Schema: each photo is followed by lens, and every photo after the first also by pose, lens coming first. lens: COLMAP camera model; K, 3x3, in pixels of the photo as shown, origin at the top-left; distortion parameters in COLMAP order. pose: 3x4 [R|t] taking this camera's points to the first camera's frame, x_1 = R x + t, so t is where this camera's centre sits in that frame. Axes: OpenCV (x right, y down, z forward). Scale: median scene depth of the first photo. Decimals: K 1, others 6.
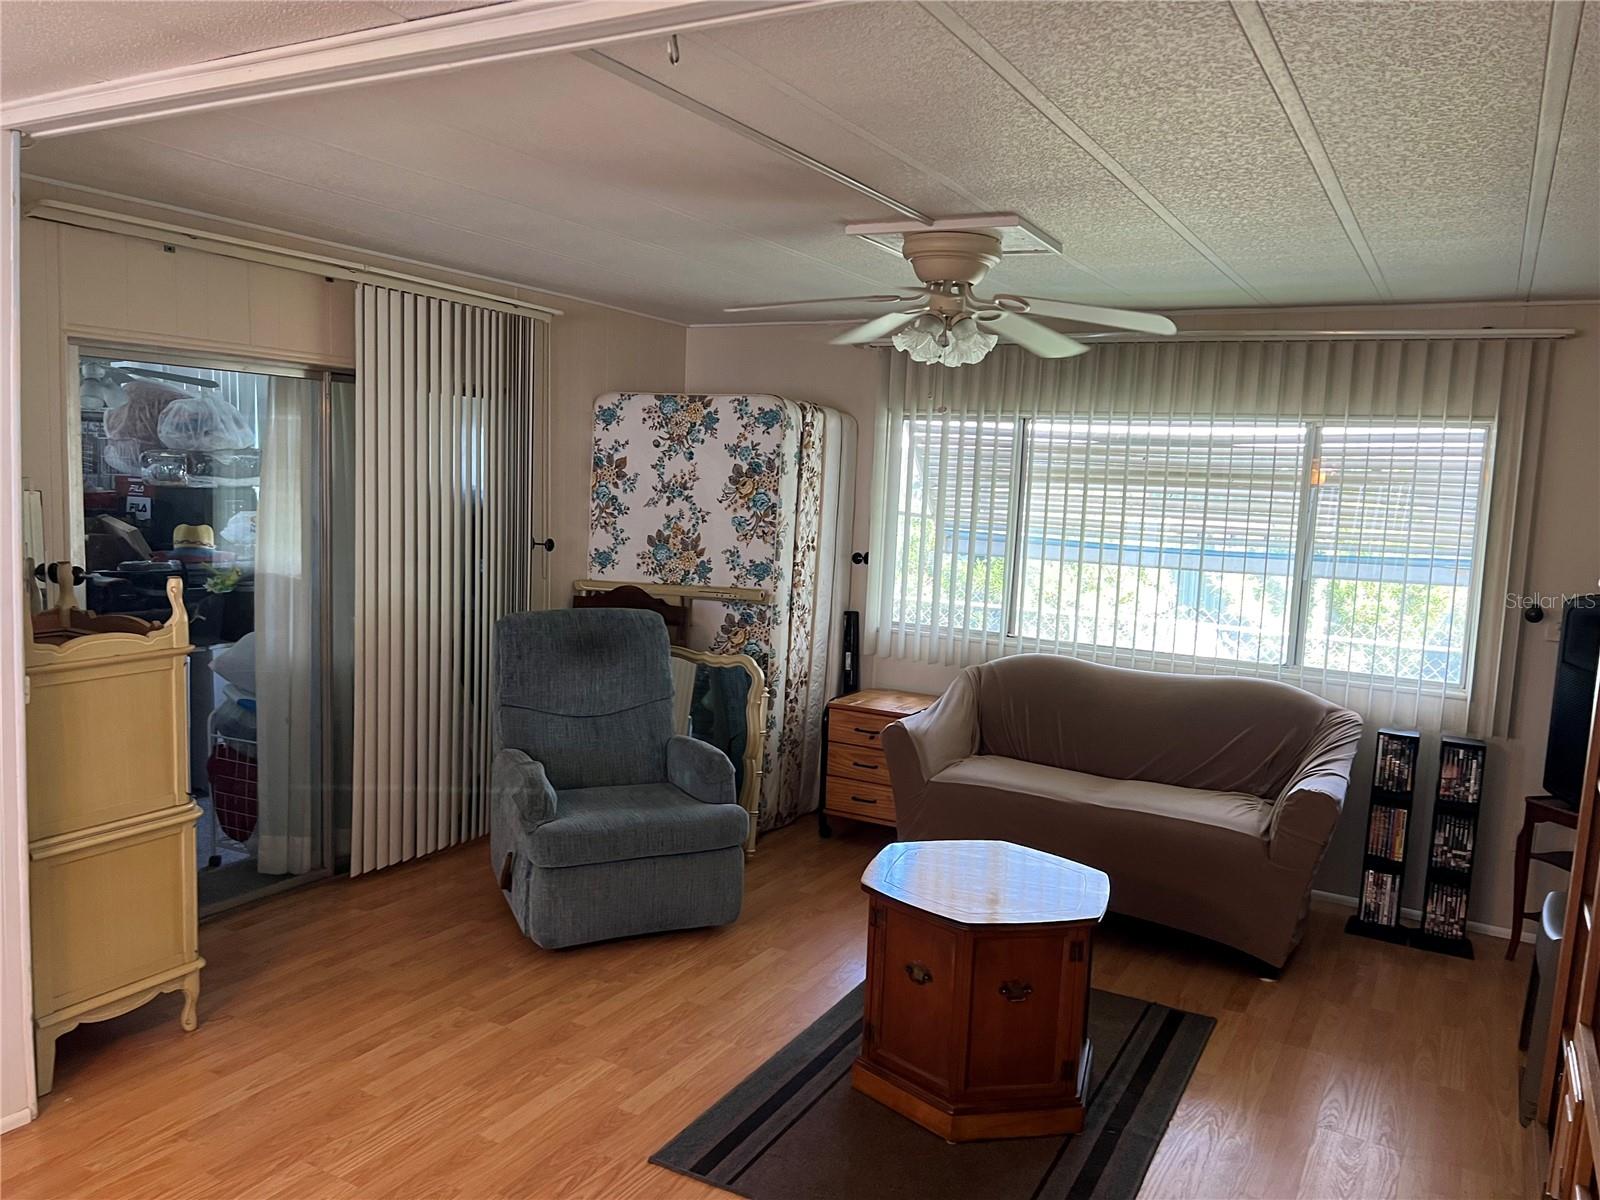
lens RADIAL K [[1188.0, 0, 799.6], [0, 1188.0, 603.1], [0, 0, 1]] dist [0.047967, -0.061557]
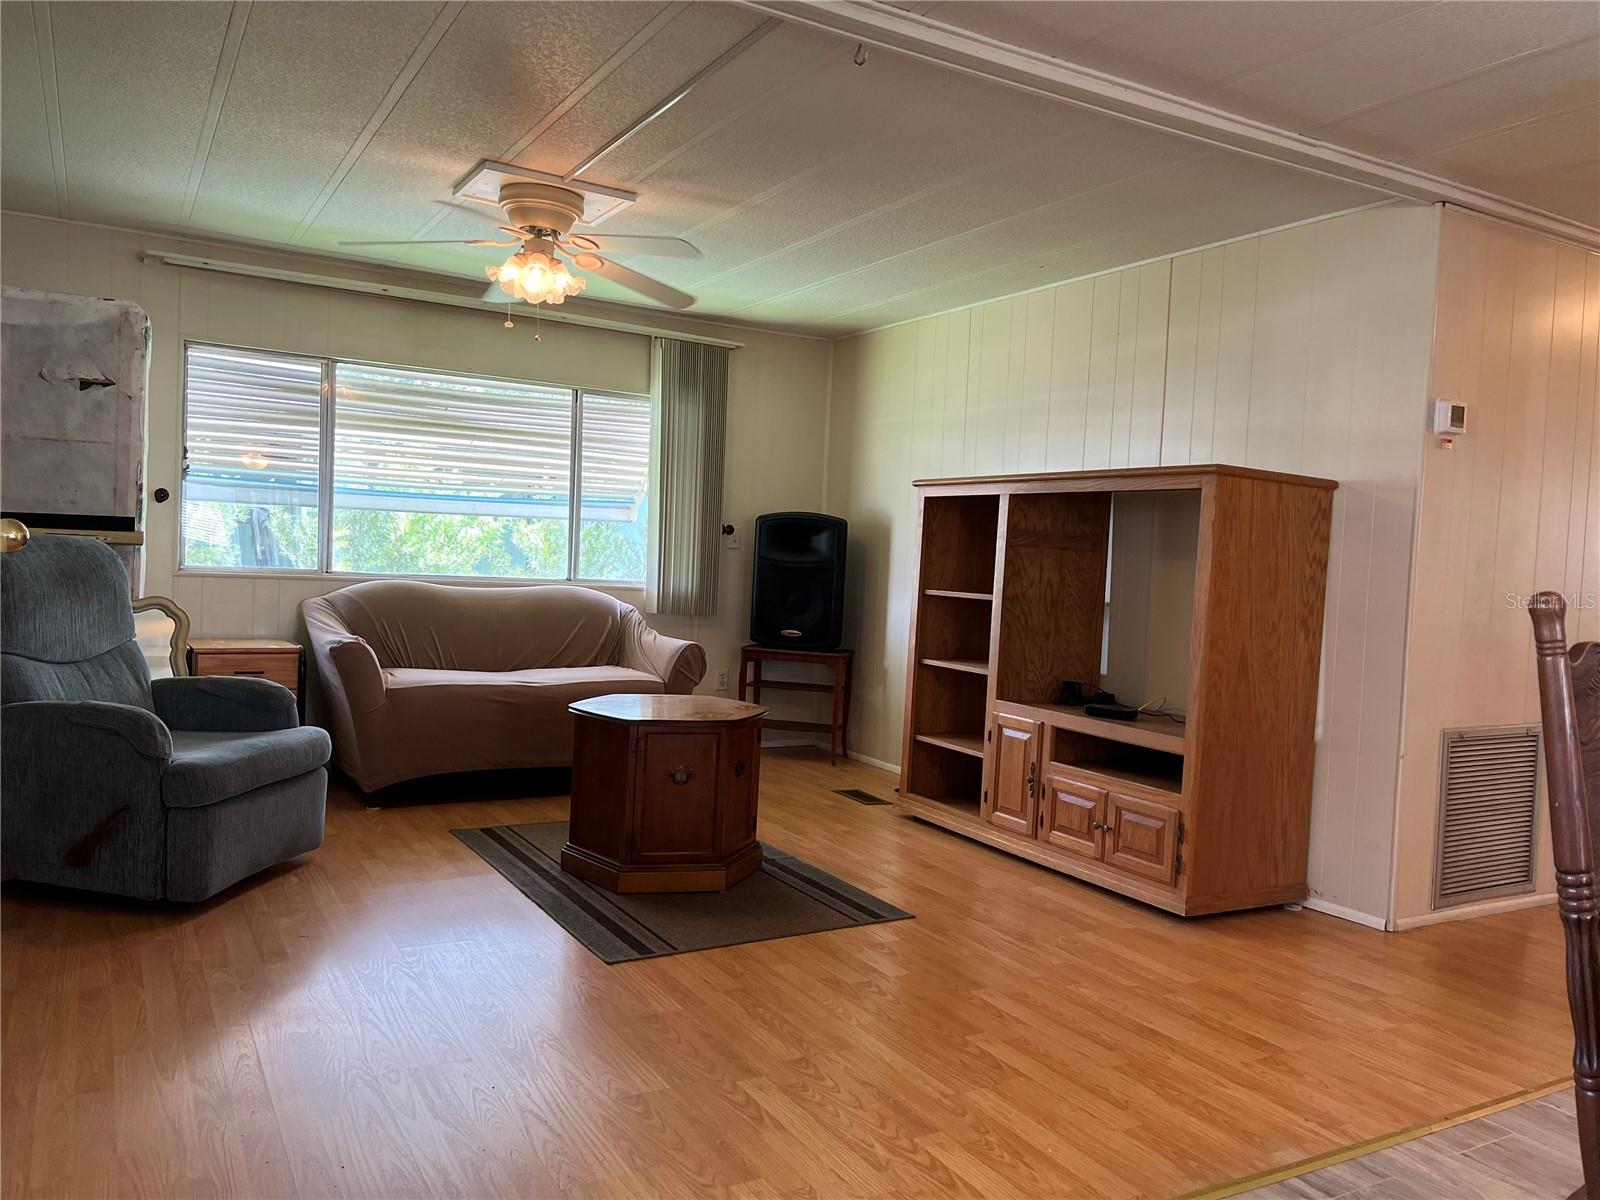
lens RADIAL K [[1188.0, 0, 791.7], [0, 1188.0, 595.7], [0, 0, 1]] dist [0.047967, -0.061557]
pose [[0.517264, -0.050412, 0.854340, -0.649882], [0.065890, 0.997646, 0.018975, 0.070847], [-0.853285, 0.046477, 0.519369, 0.160889]]
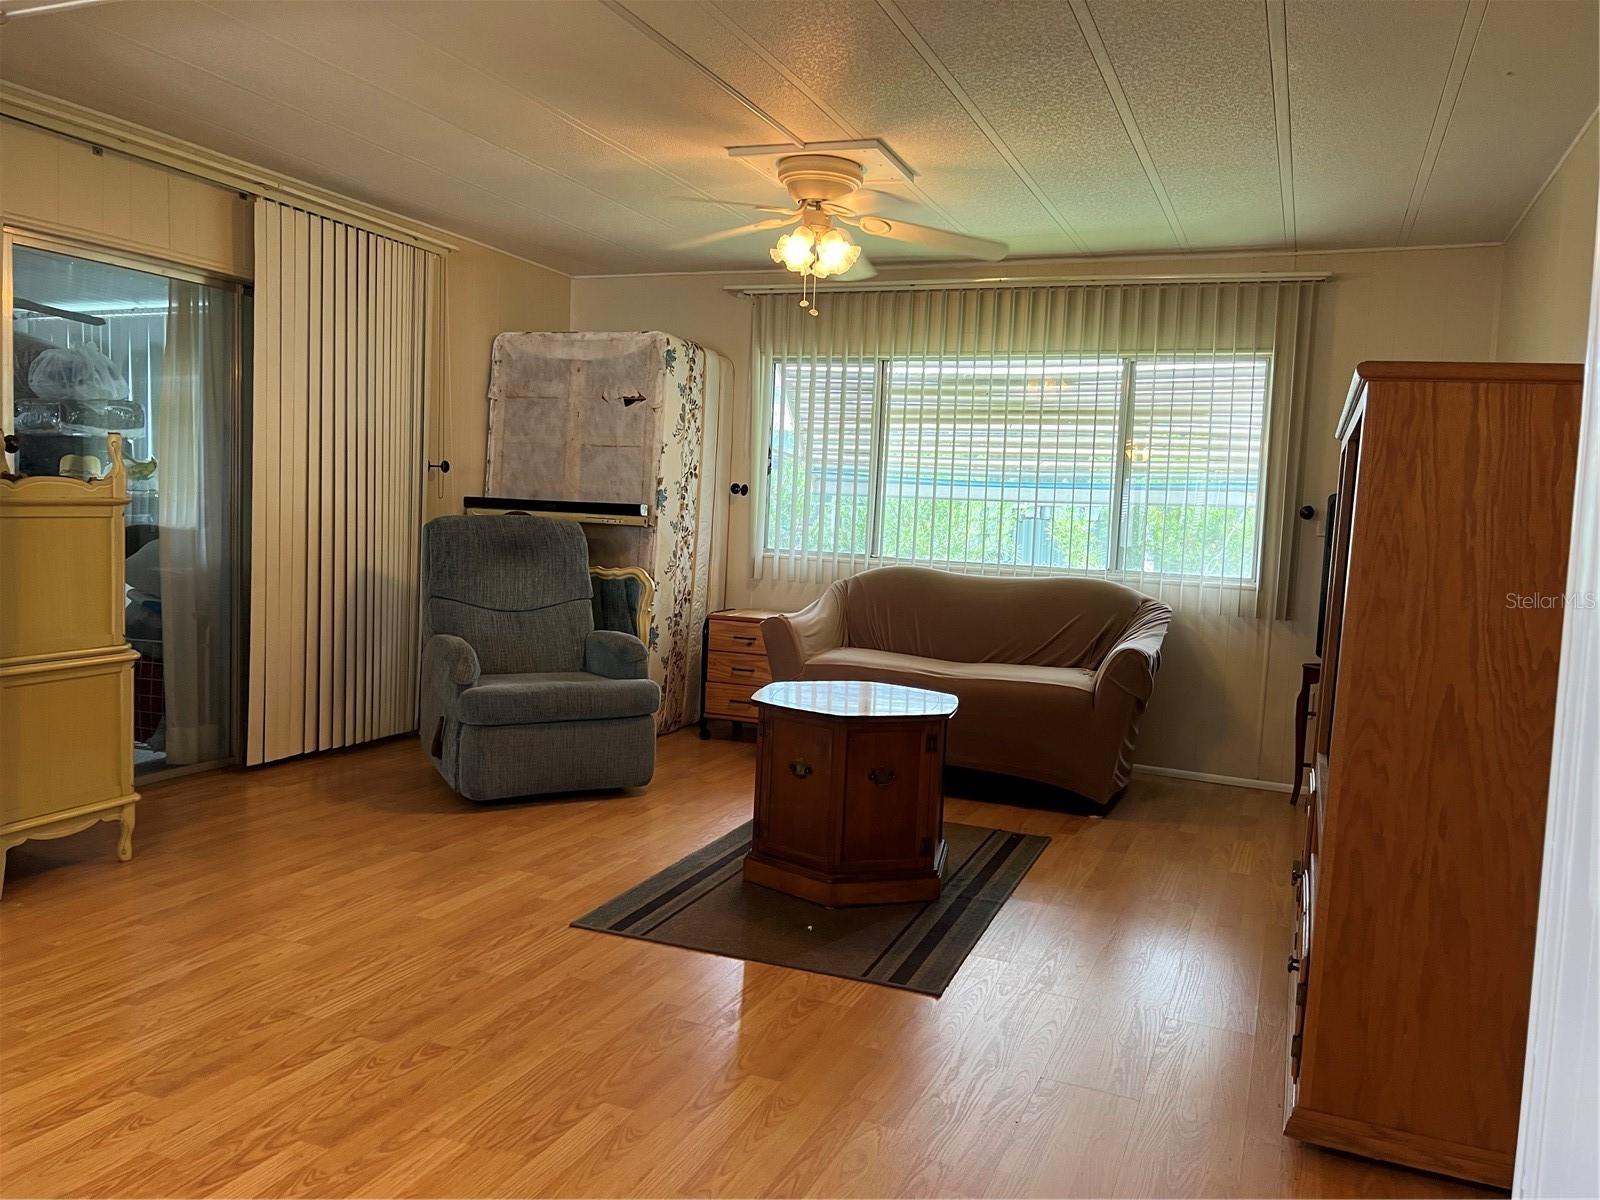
lens RADIAL K [[1188.0, 0, 811.4], [0, 1188.0, 595.3], [0, 0, 1]] dist [0.047967, -0.061557]
pose [[0.992239, -0.007002, 0.124150, -0.023786], [0.010360, 0.999597, -0.026417, 0.119917], [-0.123915, 0.027498, 0.991912, -0.116287]]
